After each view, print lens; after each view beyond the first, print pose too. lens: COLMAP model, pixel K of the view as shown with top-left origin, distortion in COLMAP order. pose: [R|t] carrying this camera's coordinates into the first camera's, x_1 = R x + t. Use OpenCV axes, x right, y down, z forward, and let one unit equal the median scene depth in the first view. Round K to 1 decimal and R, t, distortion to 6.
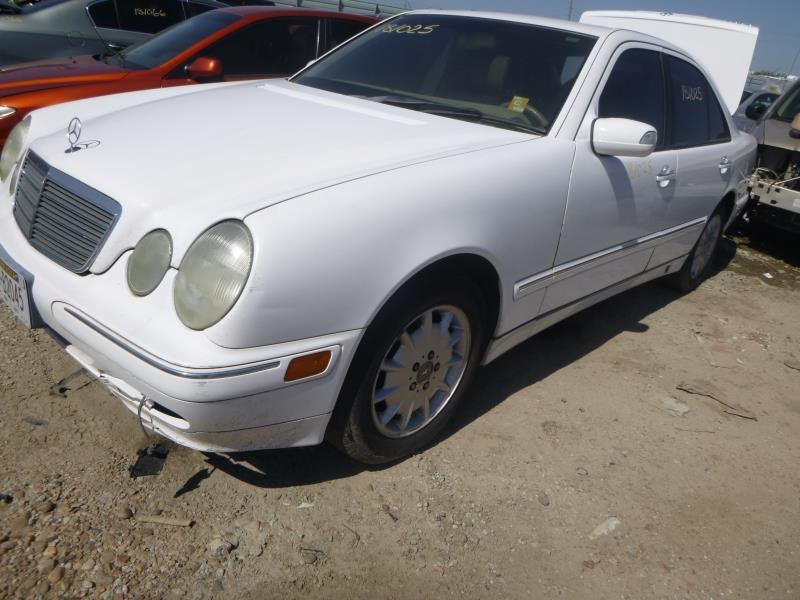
lens RADIAL K [[572.6, 0, 400.5], [0, 572.6, 287.1], [0, 0, 1]] dist [-0.044878, 0.006876]
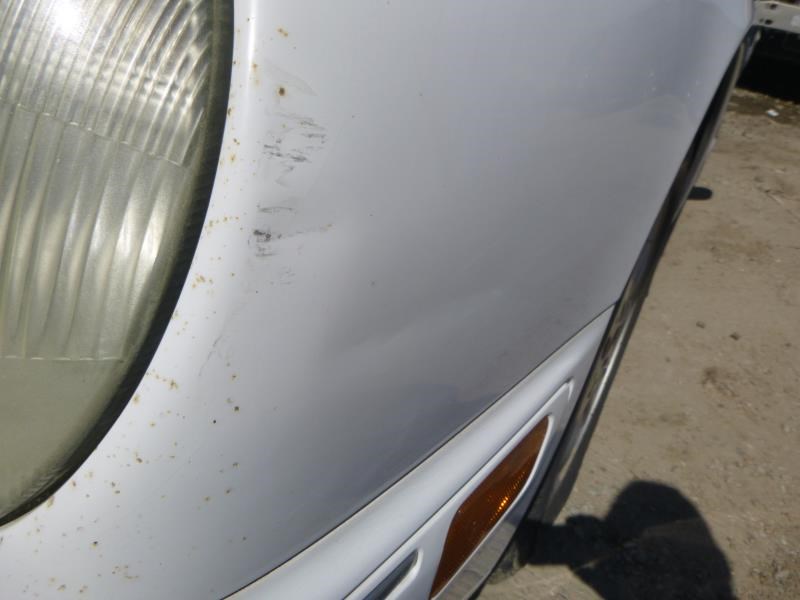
lens RADIAL K [[572.6, 0, 400.5], [0, 572.6, 287.1], [0, 0, 1]] dist [-0.044878, 0.006876]
pose [[0.967182, -0.151573, 0.203925, -0.115220], [0.108603, 0.972183, 0.207520, -0.002569], [-0.229707, -0.178563, 0.956739, 0.388089]]
